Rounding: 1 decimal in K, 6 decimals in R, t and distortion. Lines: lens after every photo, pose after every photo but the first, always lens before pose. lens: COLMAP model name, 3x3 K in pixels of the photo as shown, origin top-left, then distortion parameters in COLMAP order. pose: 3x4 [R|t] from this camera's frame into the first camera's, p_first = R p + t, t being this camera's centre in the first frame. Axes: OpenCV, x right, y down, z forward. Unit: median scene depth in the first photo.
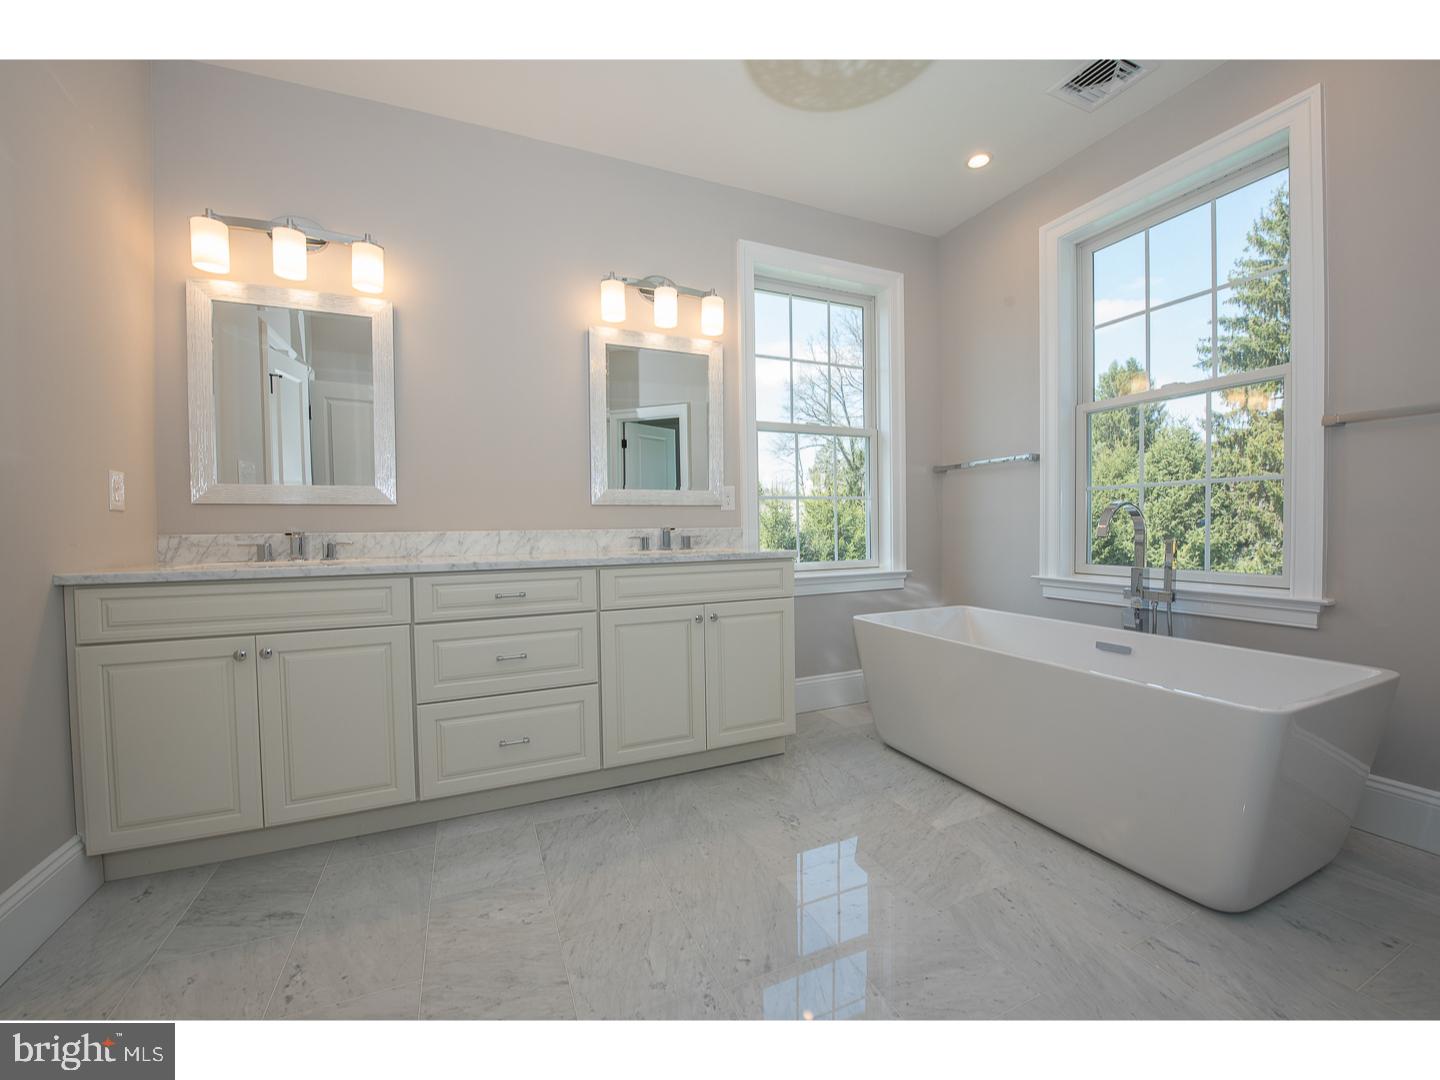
lens RADIAL K [[573.1, 0, 717.1], [0, 573.1, 538.4], [0, 0, 1]] dist [-0.001780, -0.010987]
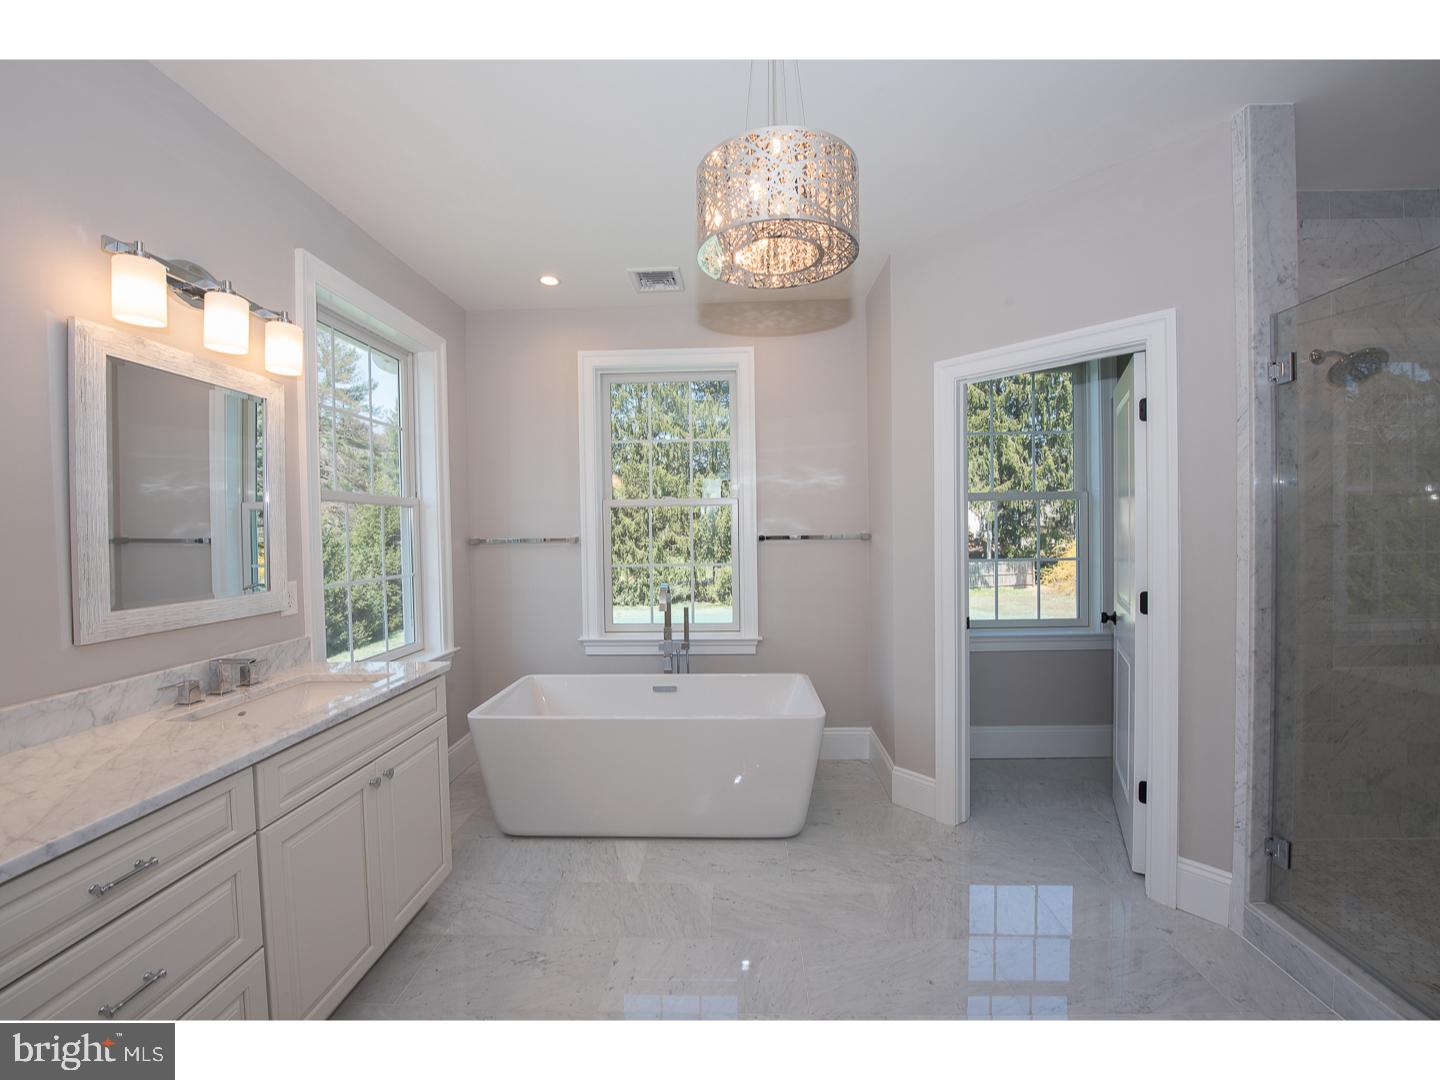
lens RADIAL K [[573.1, 0, 717.1], [0, 573.1, 538.4], [0, 0, 1]] dist [-0.001780, -0.010987]
pose [[0.433683, -0.007109, 0.901038, -0.474041], [0.026466, 0.999638, -0.004851, -0.153743], [-0.900677, 0.025951, 0.433714, 0.243467]]
